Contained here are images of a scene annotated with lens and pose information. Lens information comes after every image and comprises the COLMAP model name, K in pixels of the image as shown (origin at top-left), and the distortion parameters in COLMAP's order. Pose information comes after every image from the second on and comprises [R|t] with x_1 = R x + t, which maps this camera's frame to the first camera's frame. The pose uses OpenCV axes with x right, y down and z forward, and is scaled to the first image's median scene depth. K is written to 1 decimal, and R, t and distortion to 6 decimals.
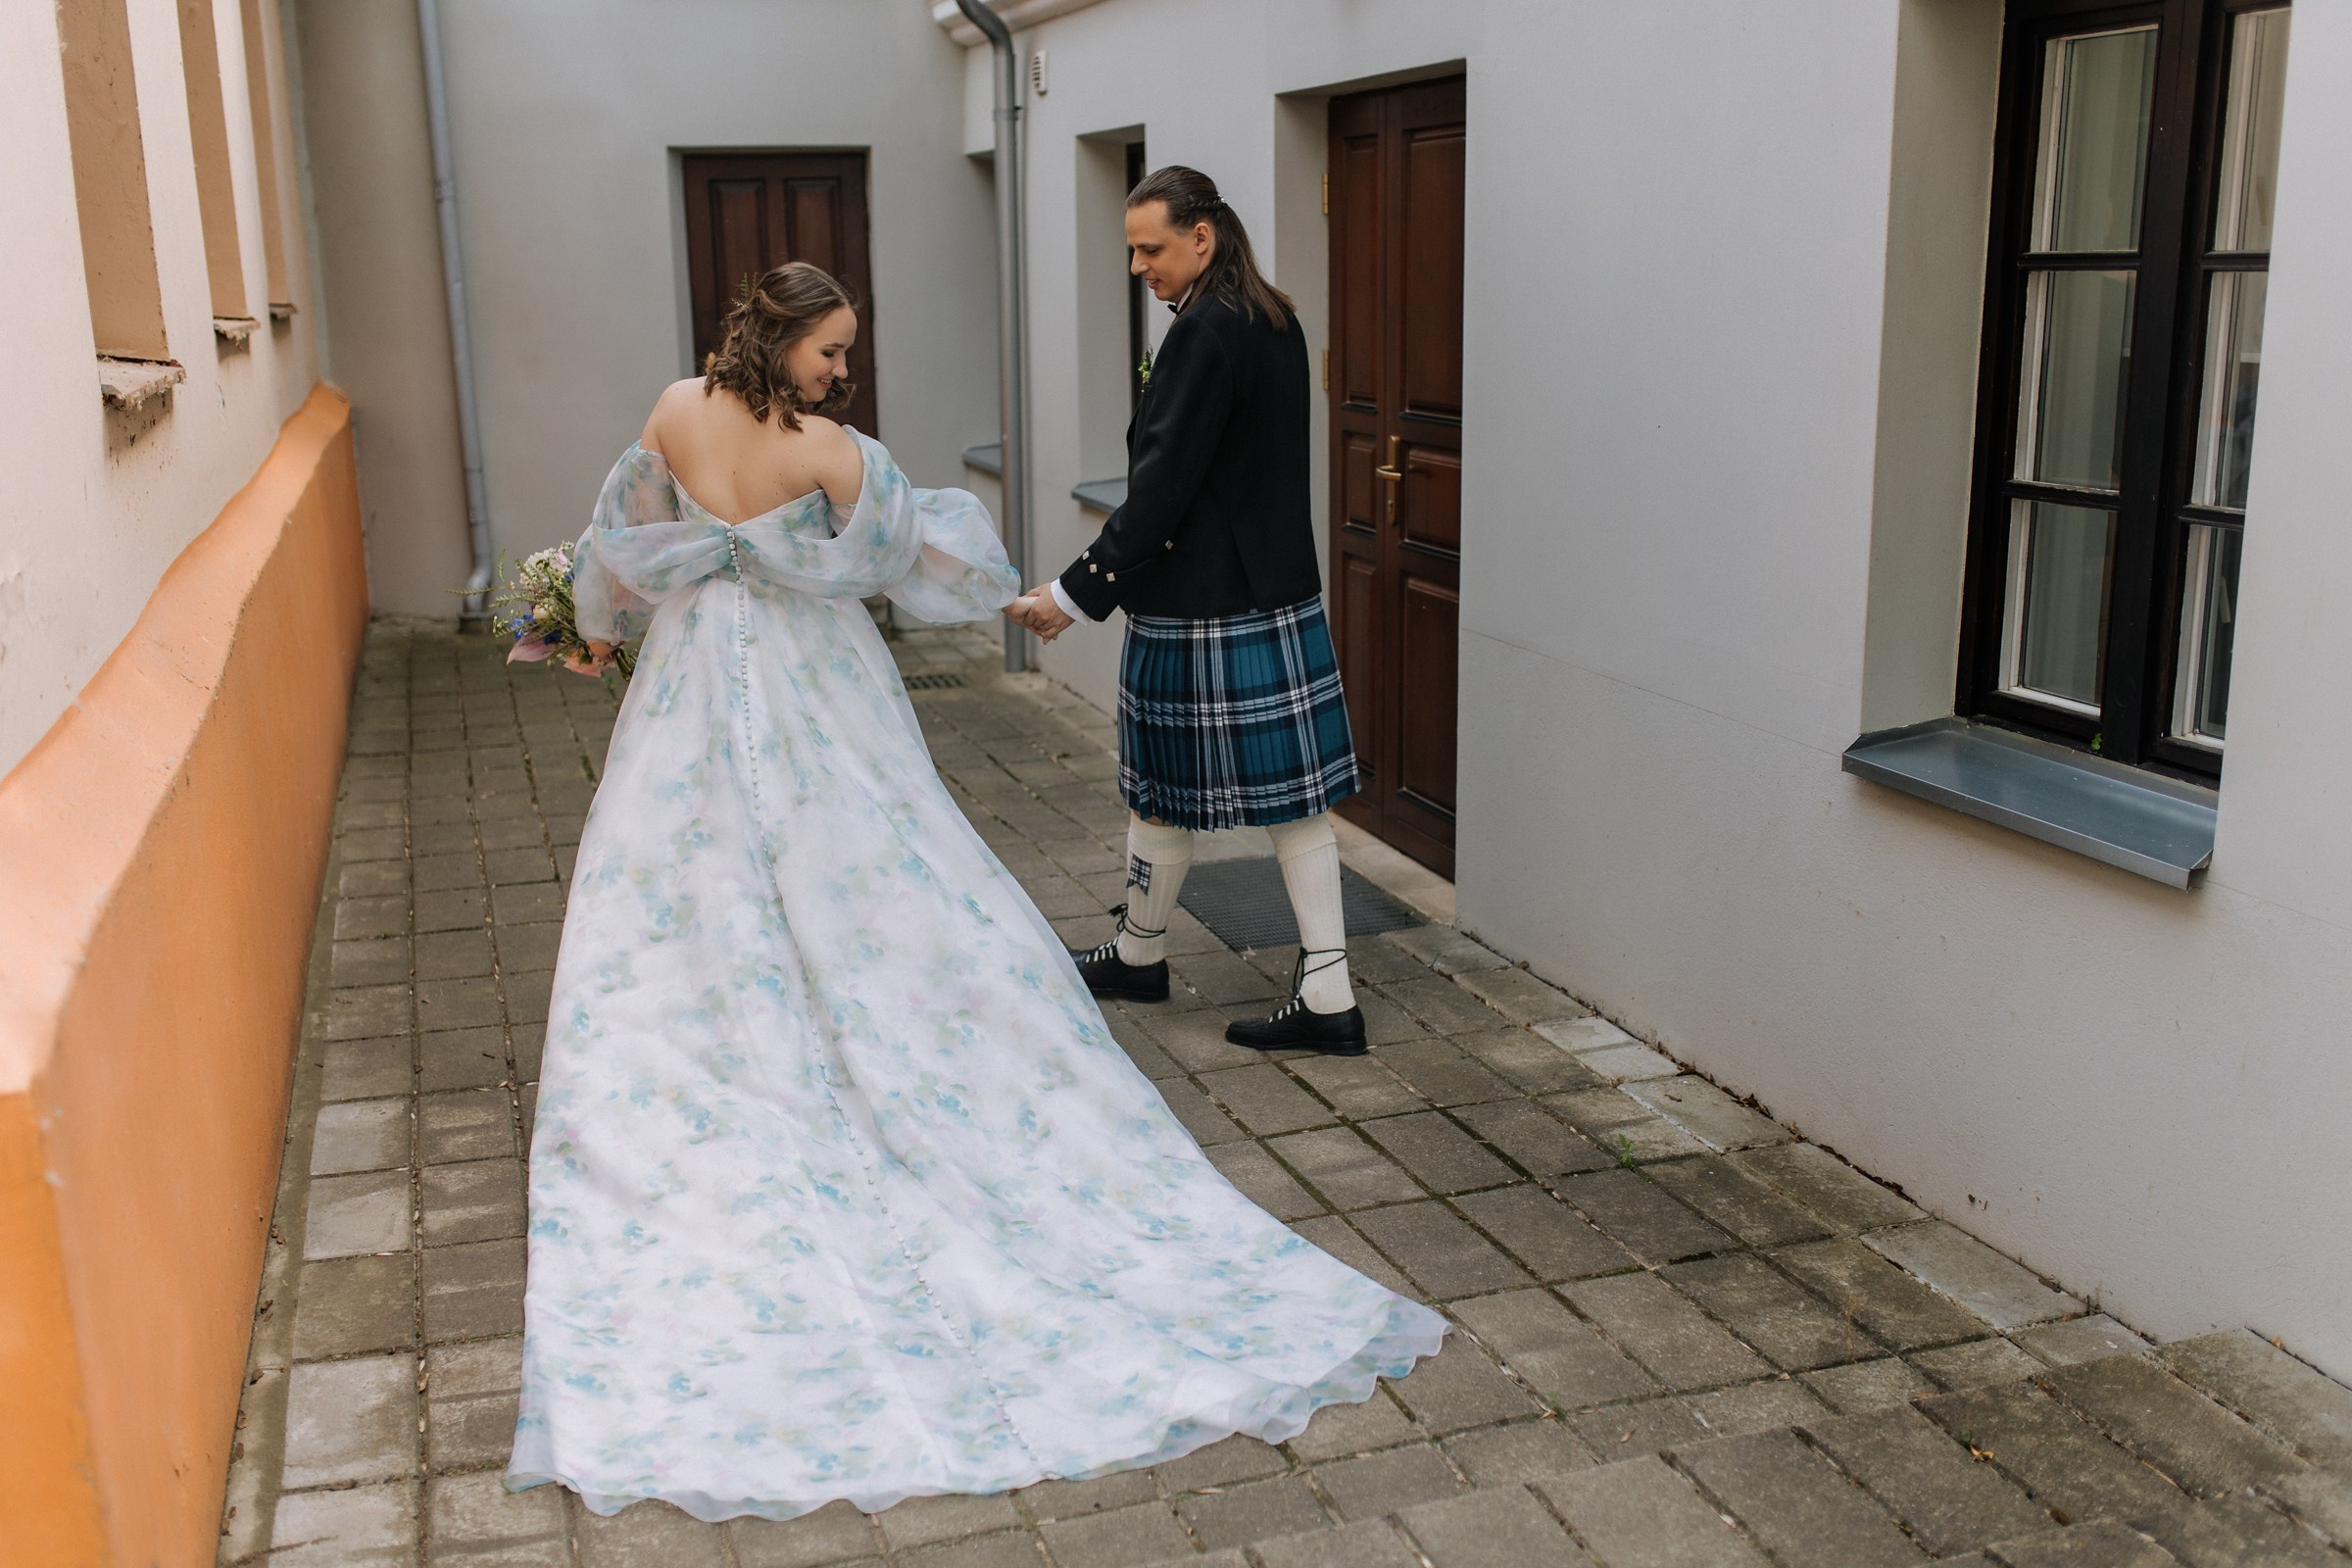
lens RADIAL K [[2248.7, 0, 1174.9], [0, 2248.7, 787.4], [0, 0, 1]] dist [0.010222, 0.000000]
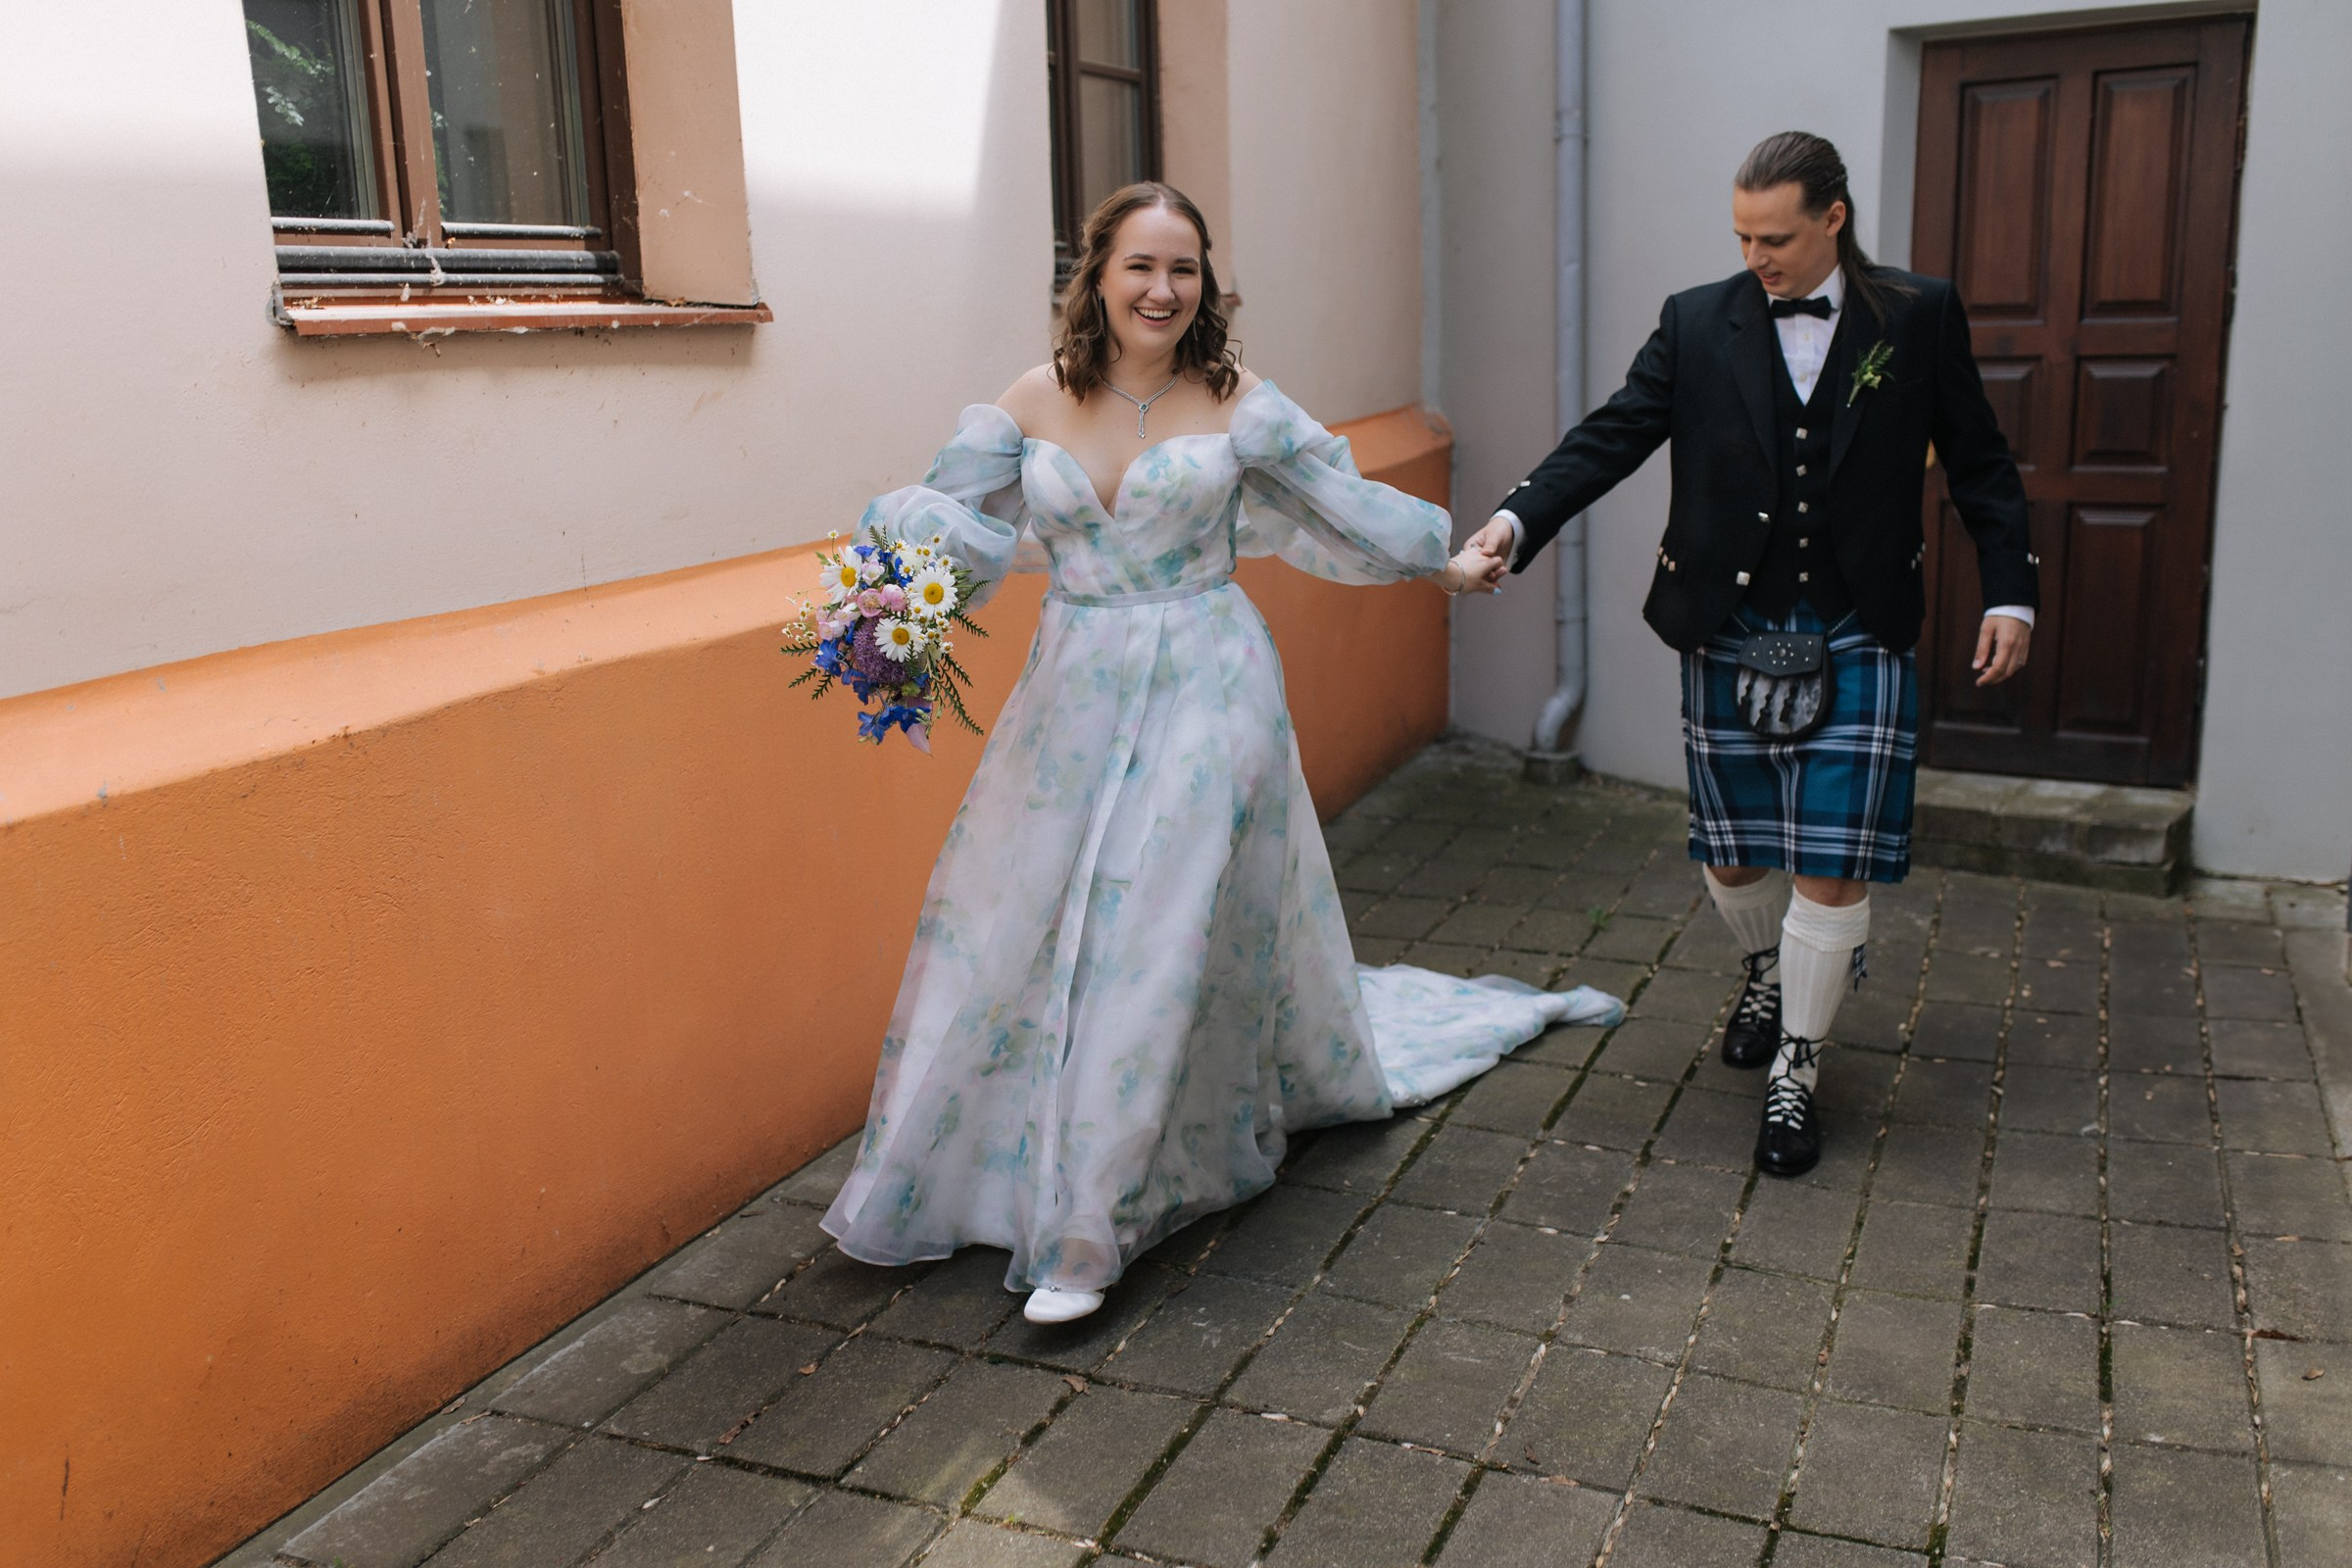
lens RADIAL K [[2248.7, 0, 1177.9], [0, 2248.7, 788.7], [0, 0, 1]] dist [0.010222, 0.000000]
pose [[0.757821, 0.129451, -0.639492, 0.040945], [-0.133002, 0.990190, 0.042830, -0.083010], [0.638763, 0.052596, 0.767604, 0.420111]]
